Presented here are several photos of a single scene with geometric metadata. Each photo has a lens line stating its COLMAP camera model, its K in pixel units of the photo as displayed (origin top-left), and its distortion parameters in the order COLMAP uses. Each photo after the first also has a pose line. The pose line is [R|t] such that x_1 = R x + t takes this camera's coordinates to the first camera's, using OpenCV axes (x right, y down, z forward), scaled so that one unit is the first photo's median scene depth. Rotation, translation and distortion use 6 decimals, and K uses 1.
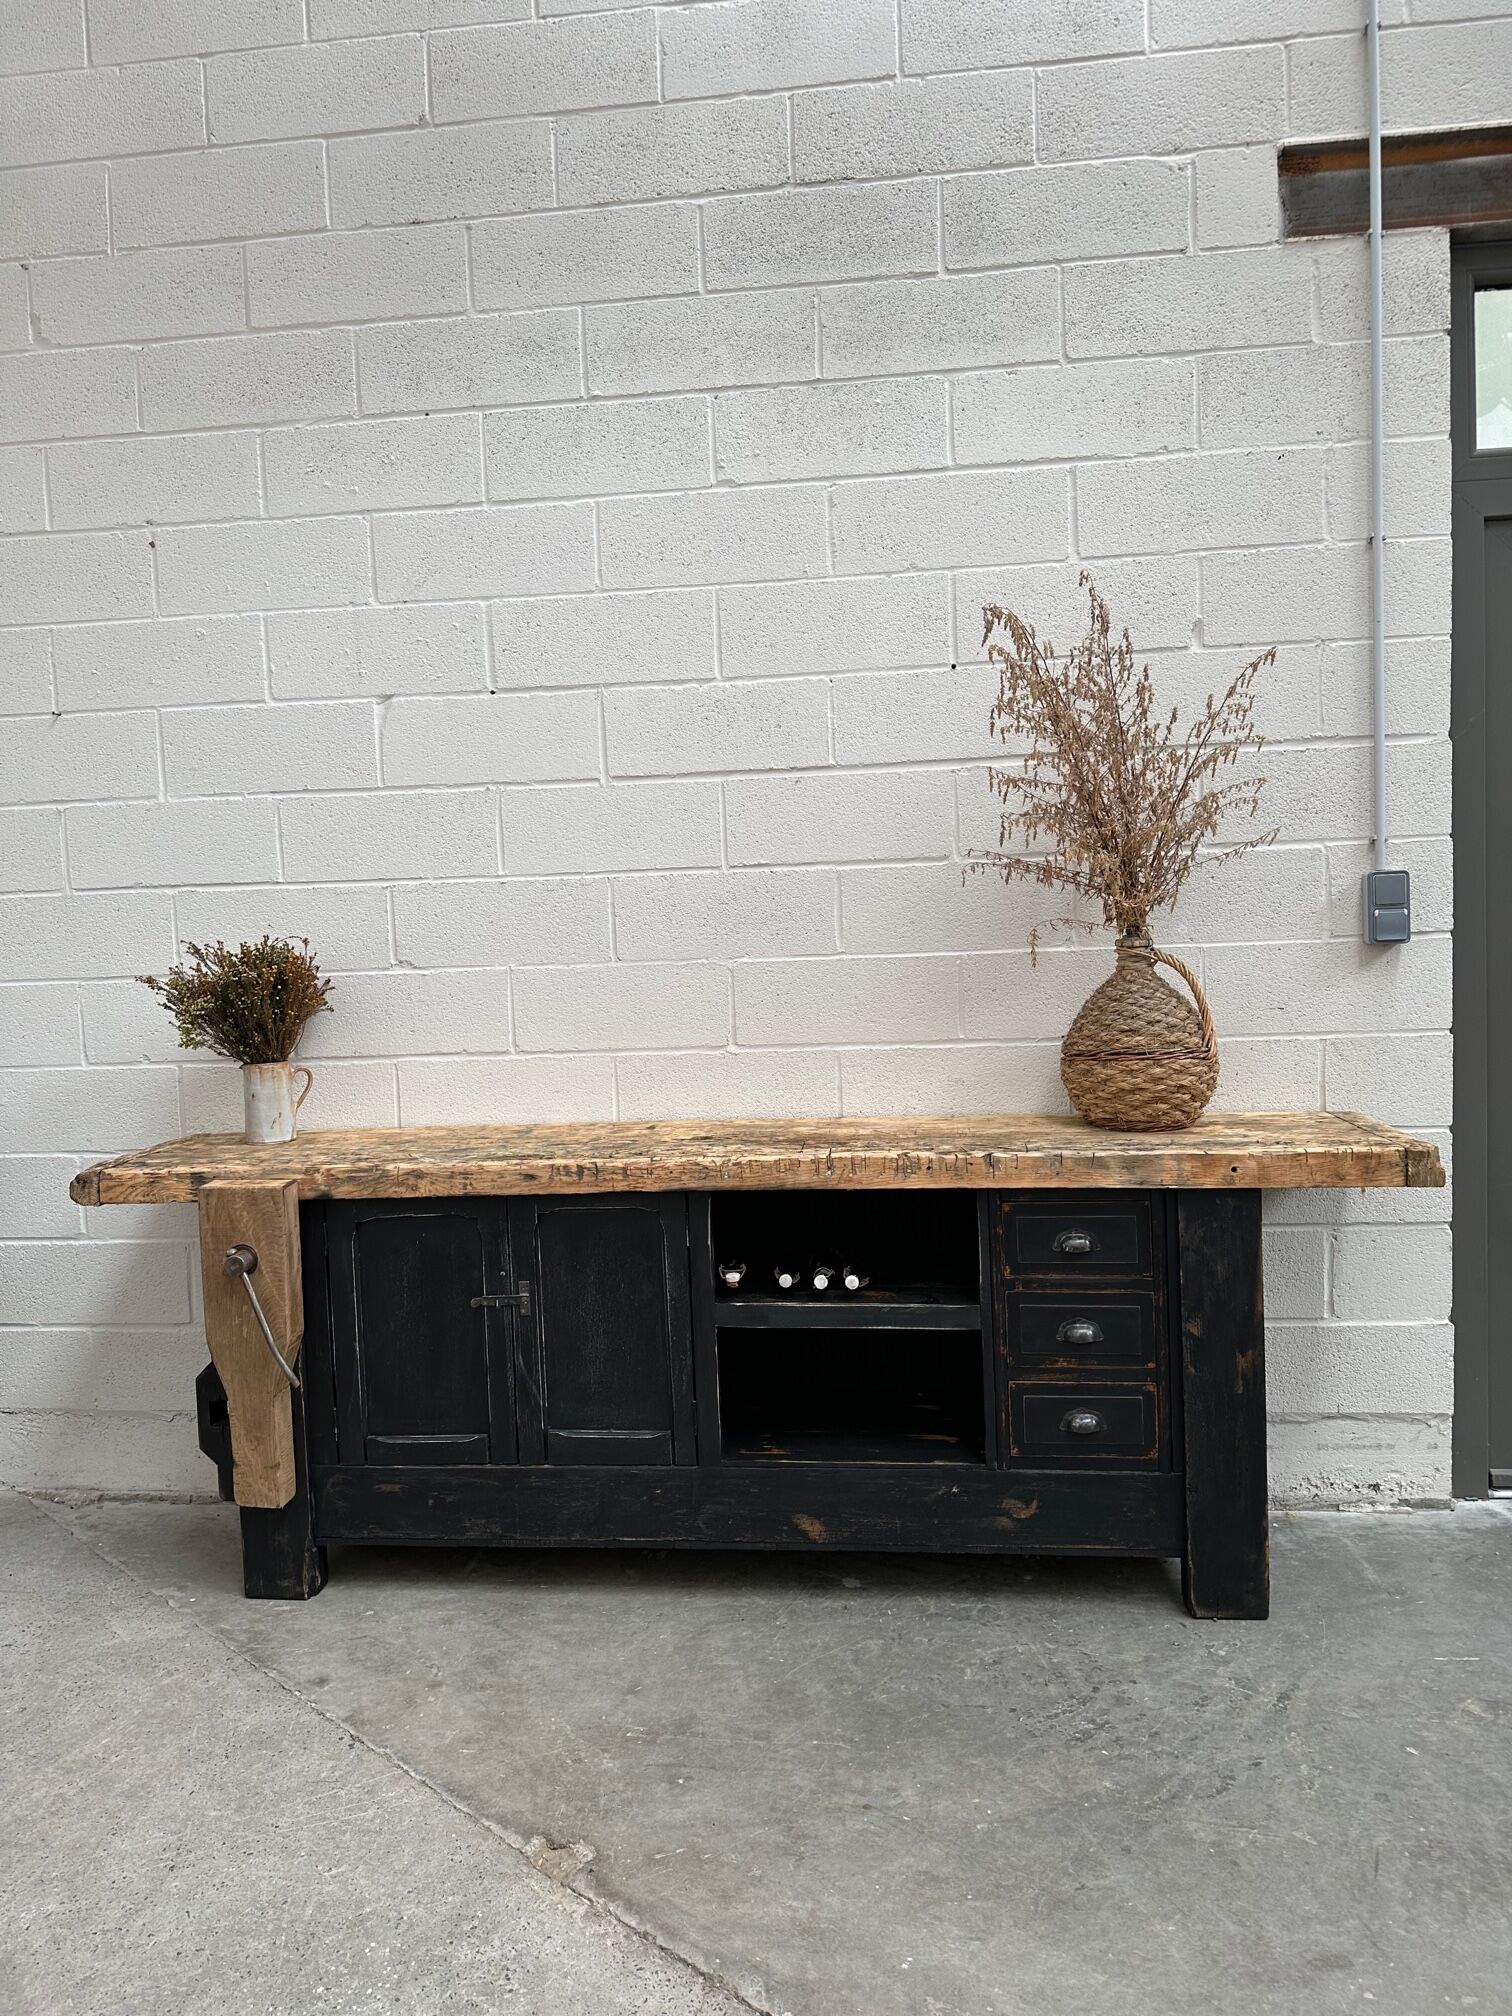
lens RADIAL K [[1396.1, 0, 751.1], [0, 1396.1, 1004.8], [0, 0, 1]] dist [0.164490, -0.329126]
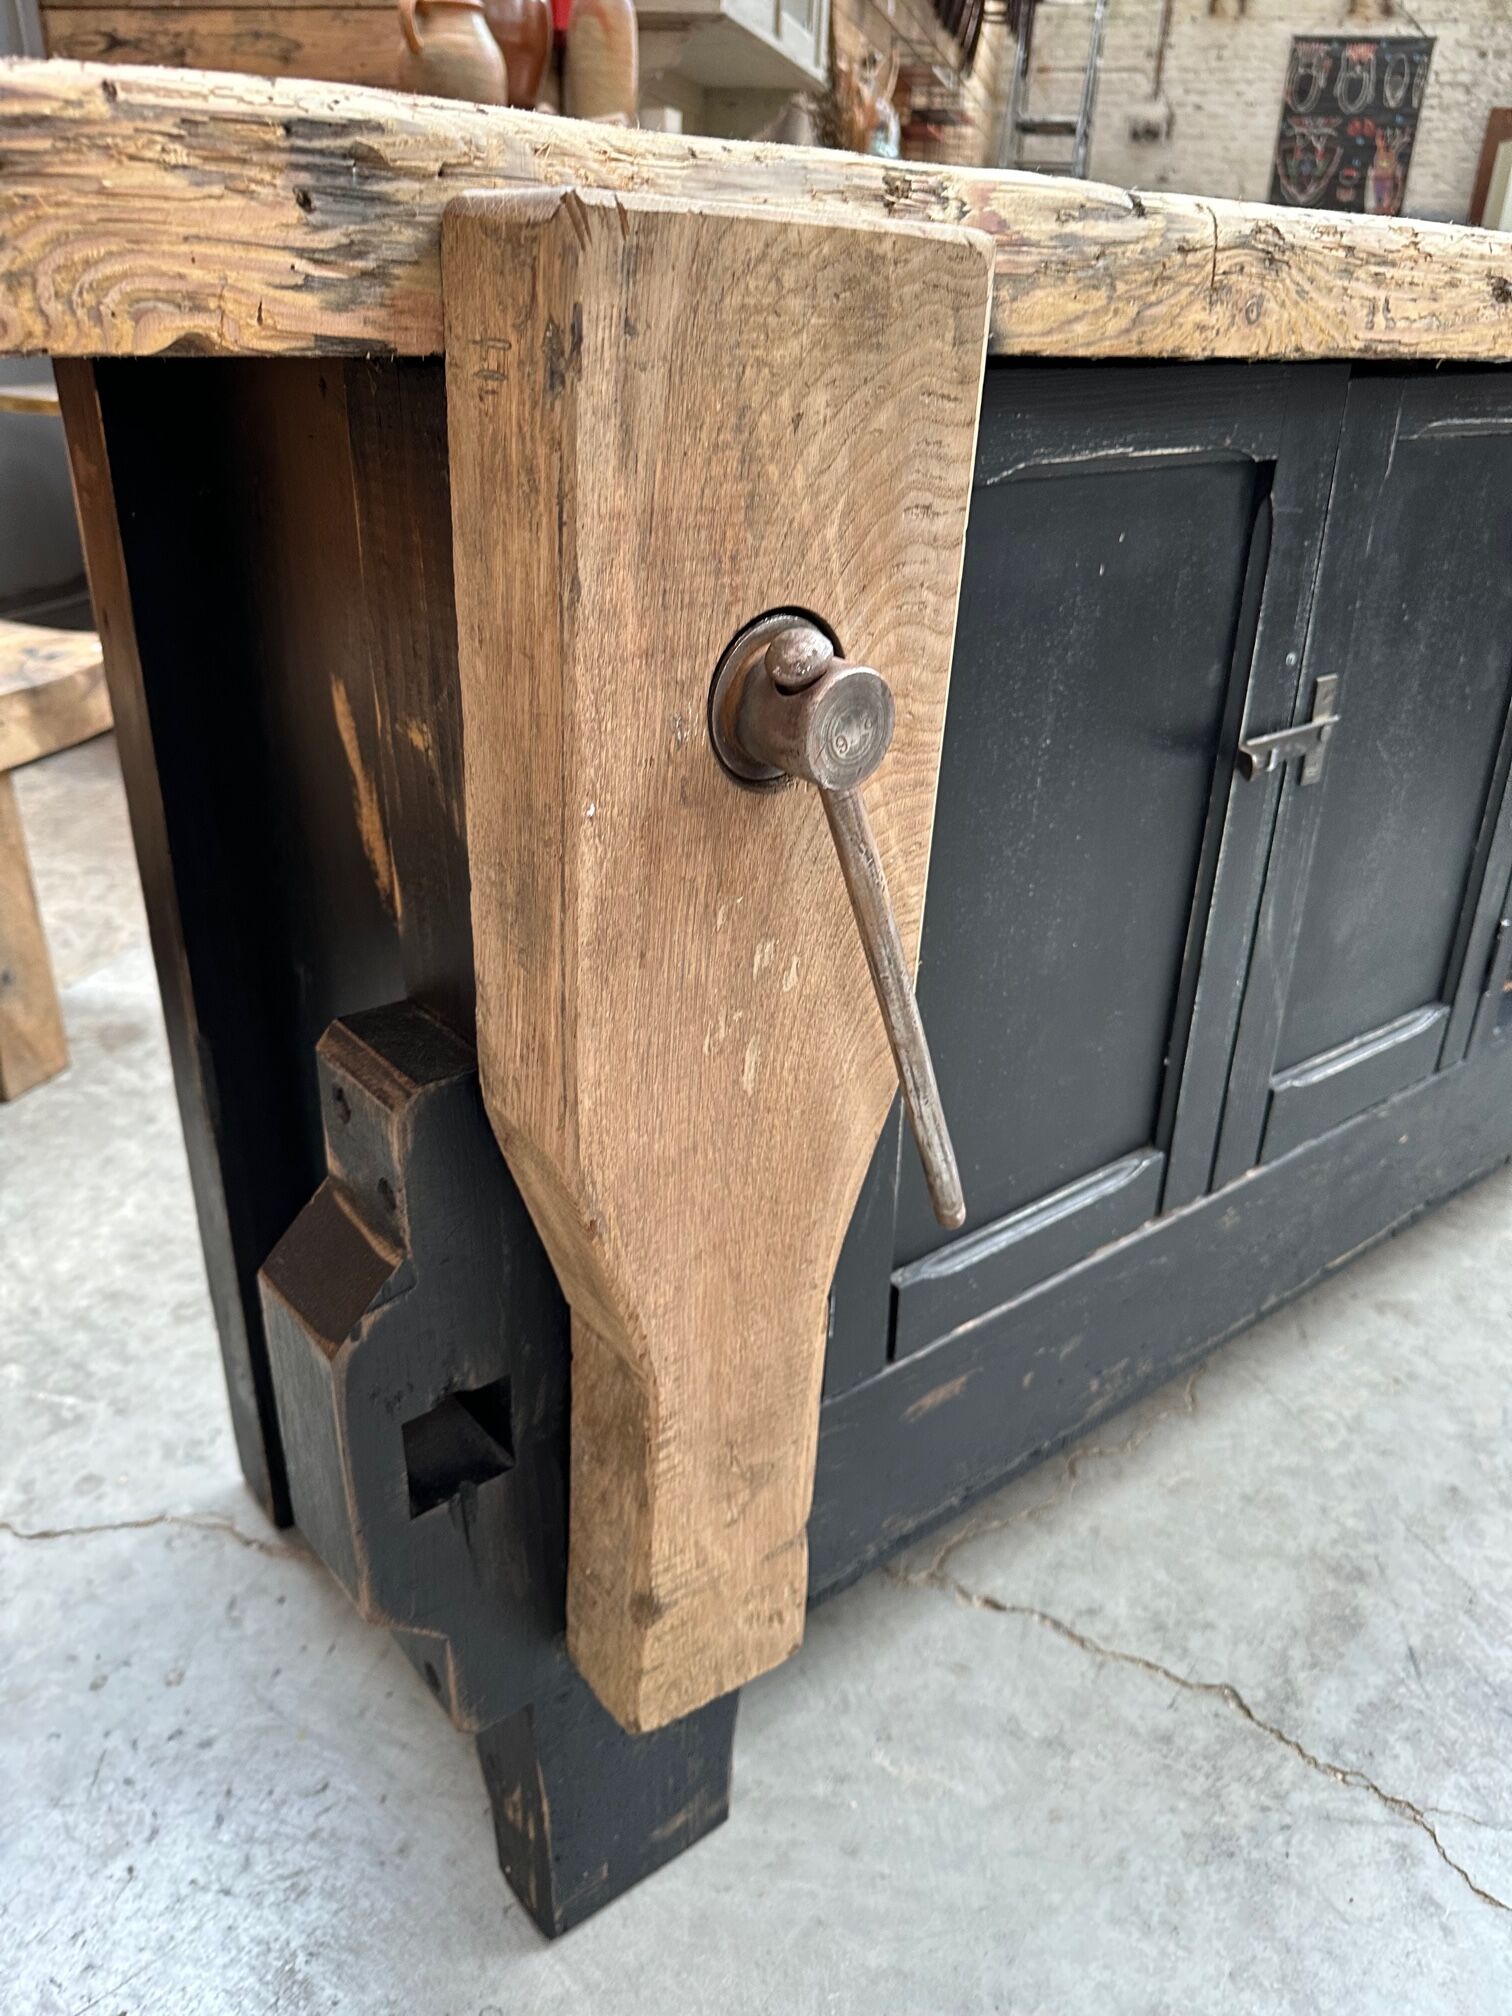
lens RADIAL K [[1451.8, 0, 755.2], [0, 1451.8, 1014.9], [0, 0, 1]] dist [-0.004537, -0.007629]
pose [[0.706495, -0.260533, 0.658018, -0.483097], [-0.007629, 0.926916, 0.375191, 0.147895], [-0.707677, -0.270090, 0.652874, 0.869064]]
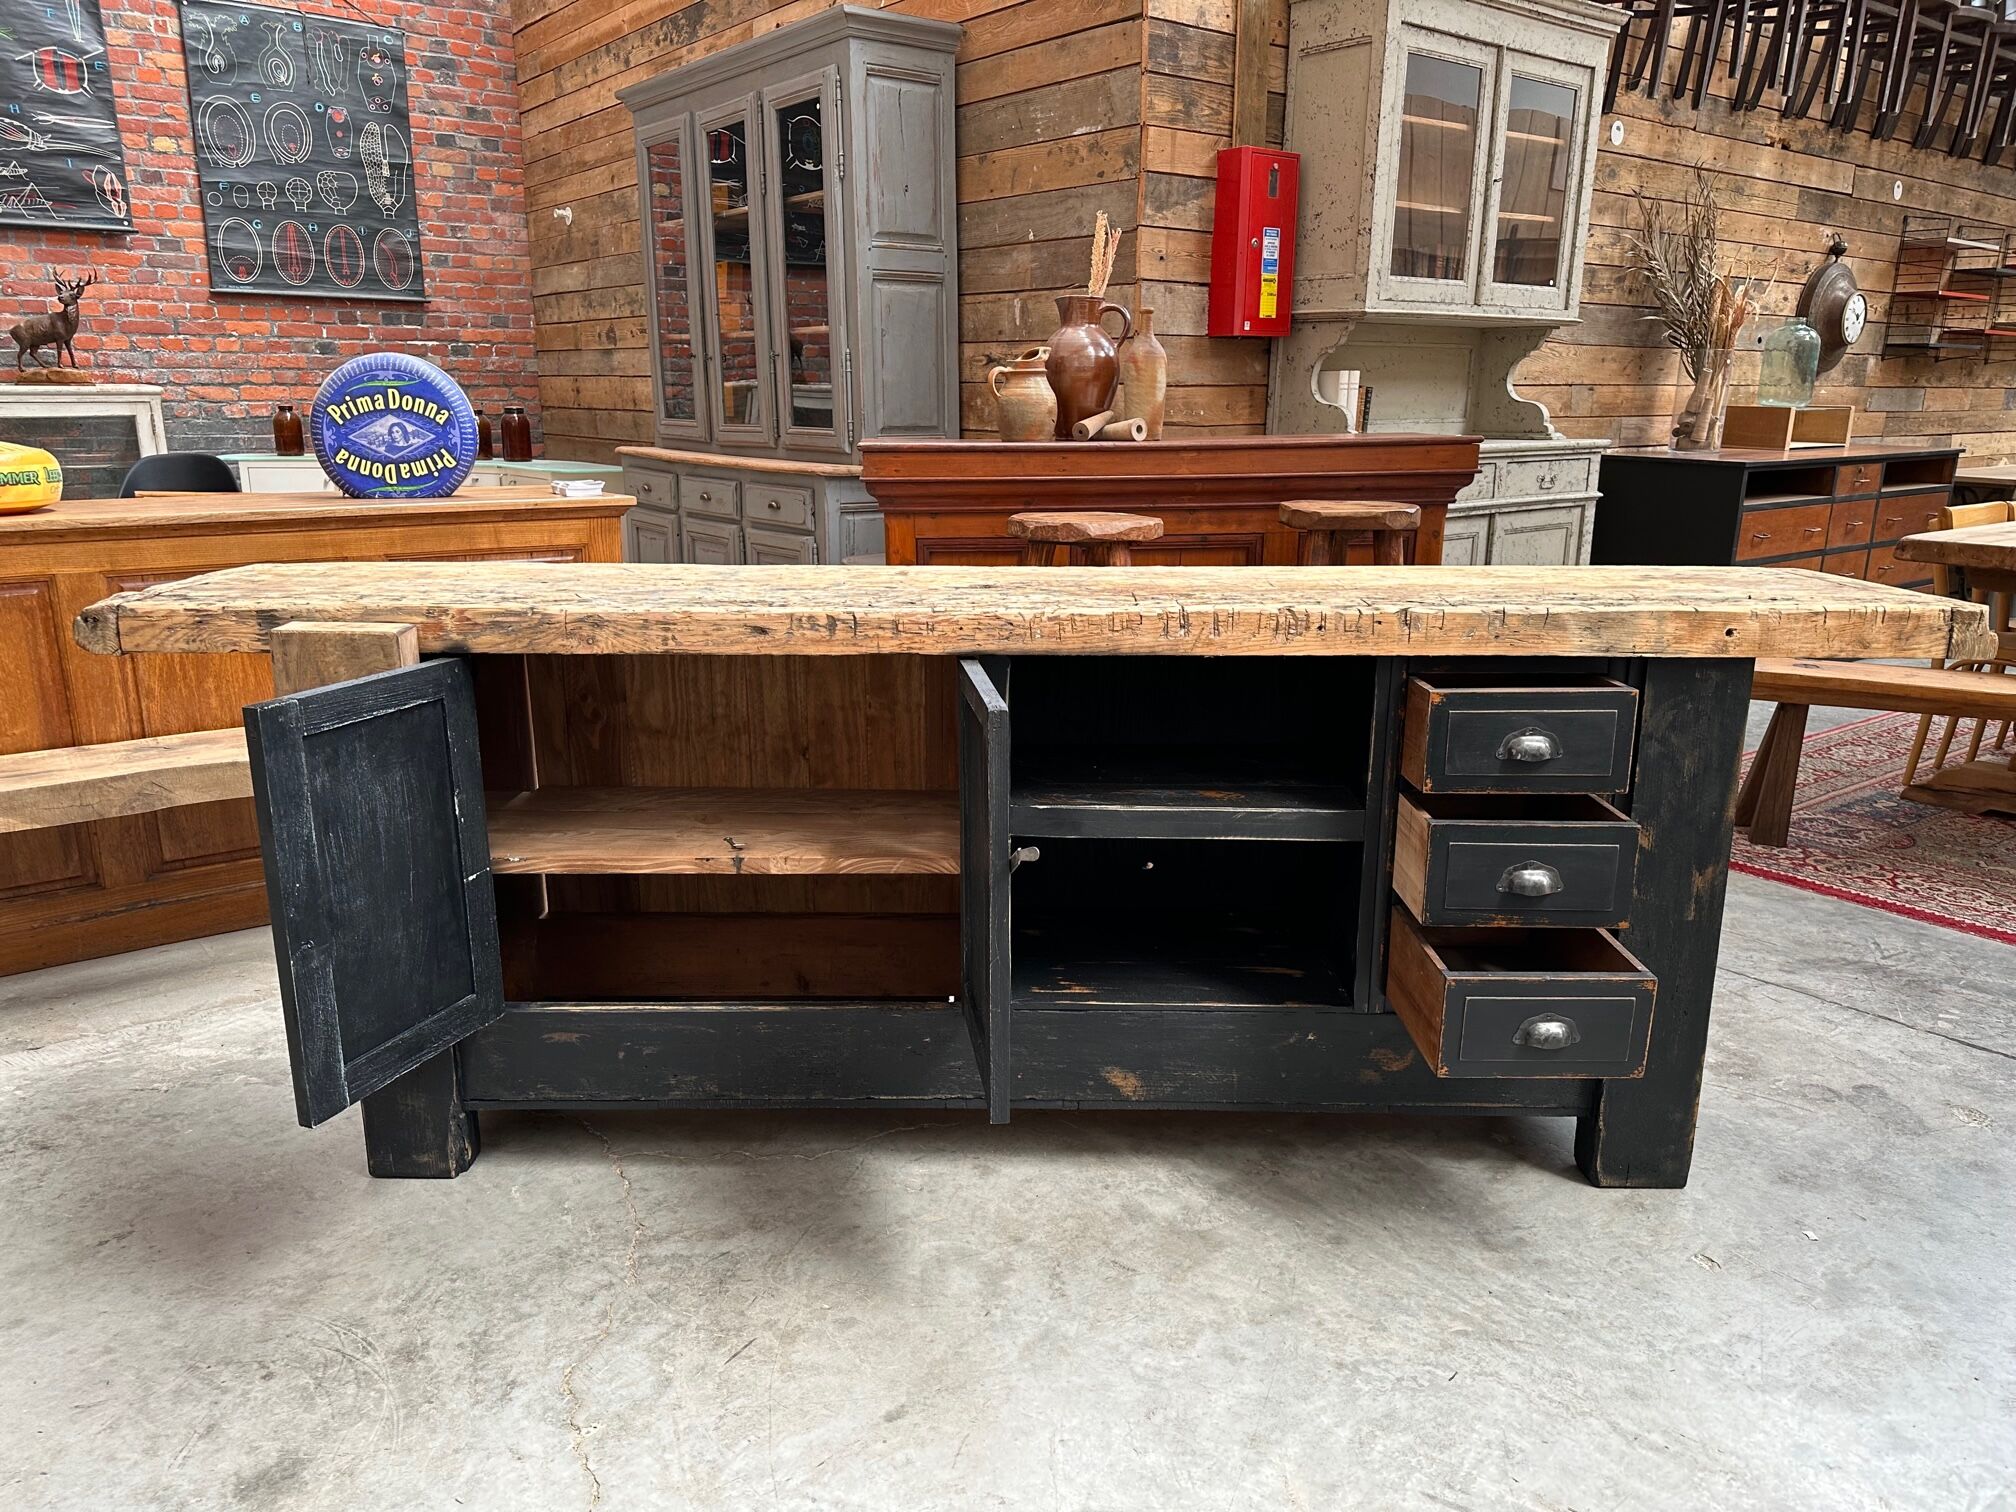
lens RADIAL K [[1415.1, 0, 993.2], [0, 1415.1, 757.8], [0, 0, 1]] dist [0.079282, -0.112522]
pose [[0.994175, 0.010795, 0.107234, -0.114641], [-0.030304, 0.982829, 0.182014, 0.051910], [-0.103428, -0.184204, 0.977431, 0.275204]]
